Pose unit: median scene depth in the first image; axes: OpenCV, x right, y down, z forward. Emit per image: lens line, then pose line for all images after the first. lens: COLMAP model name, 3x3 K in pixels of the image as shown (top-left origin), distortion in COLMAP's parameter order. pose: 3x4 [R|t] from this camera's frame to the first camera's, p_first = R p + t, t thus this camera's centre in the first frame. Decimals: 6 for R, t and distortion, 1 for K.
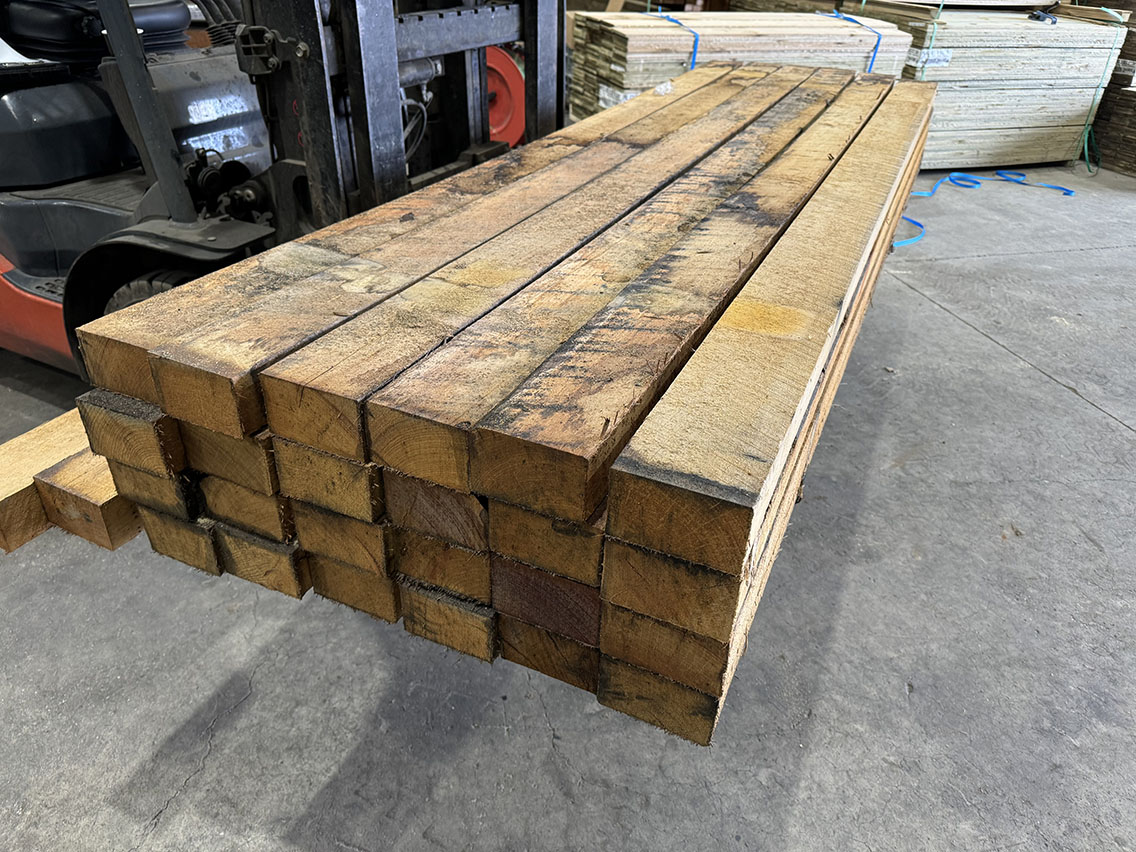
lens RADIAL K [[797.5, 0, 570.0], [0, 797.5, 424.3], [0, 0, 1]] dist [0.041216, -0.039531]
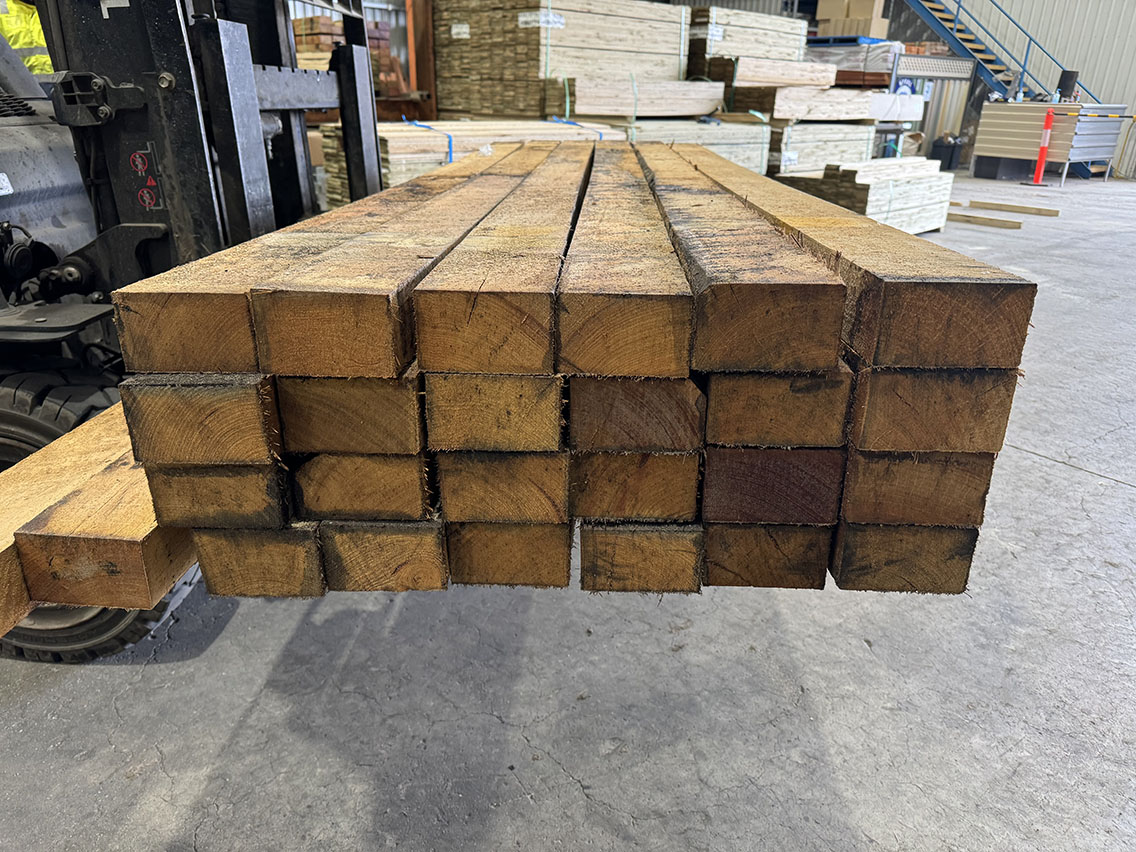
lens RADIAL K [[797.5, 0, 567.5], [0, 797.5, 430.2], [0, 0, 1]] dist [0.041216, -0.039531]
pose [[0.928307, -0.170366, 0.330488, -0.280972], [0.219019, 0.968828, -0.115774, 0.110086], [-0.300462, 0.179857, 0.936682, 0.100841]]
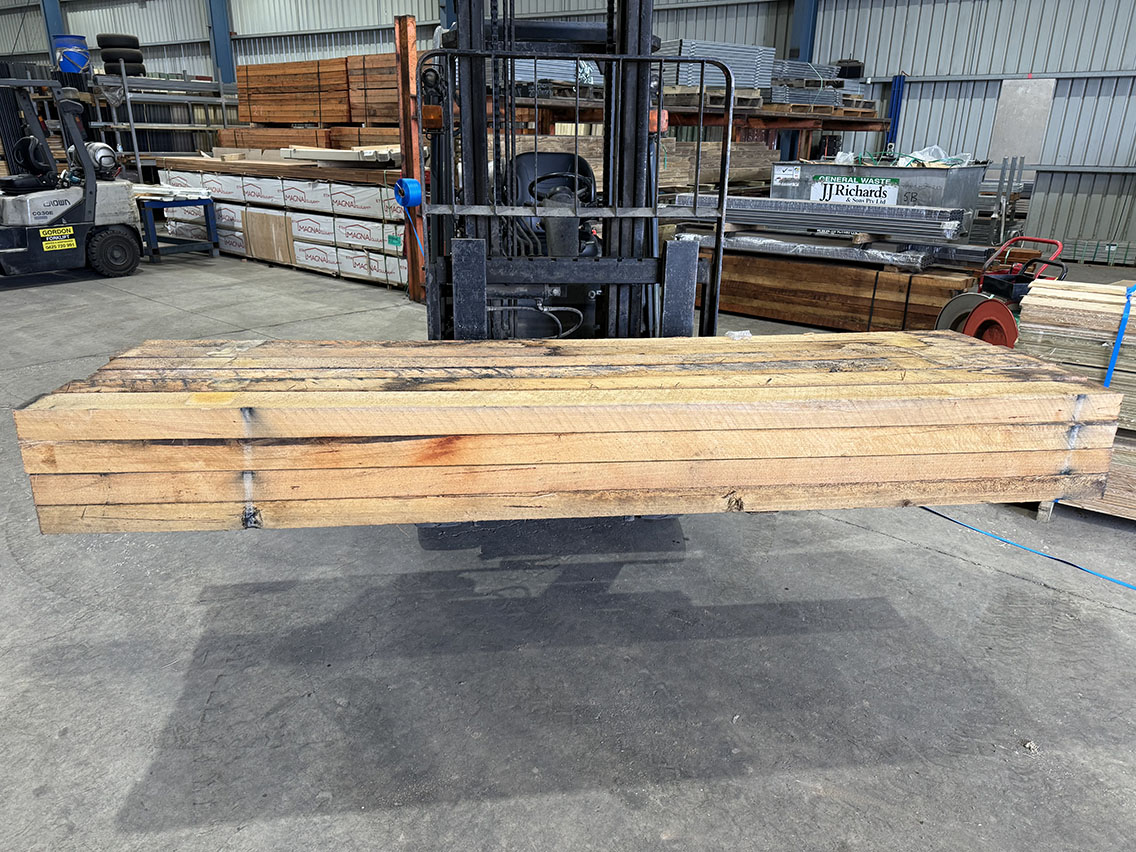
lens RADIAL K [[797.5, 0, 572.8], [0, 797.5, 425.0], [0, 0, 1]] dist [0.041216, -0.039531]
pose [[0.529044, 0.246475, -0.812011, 1.404838], [-0.446250, 0.894703, -0.019166, -0.260015], [0.721785, 0.372500, 0.583327, 0.319023]]
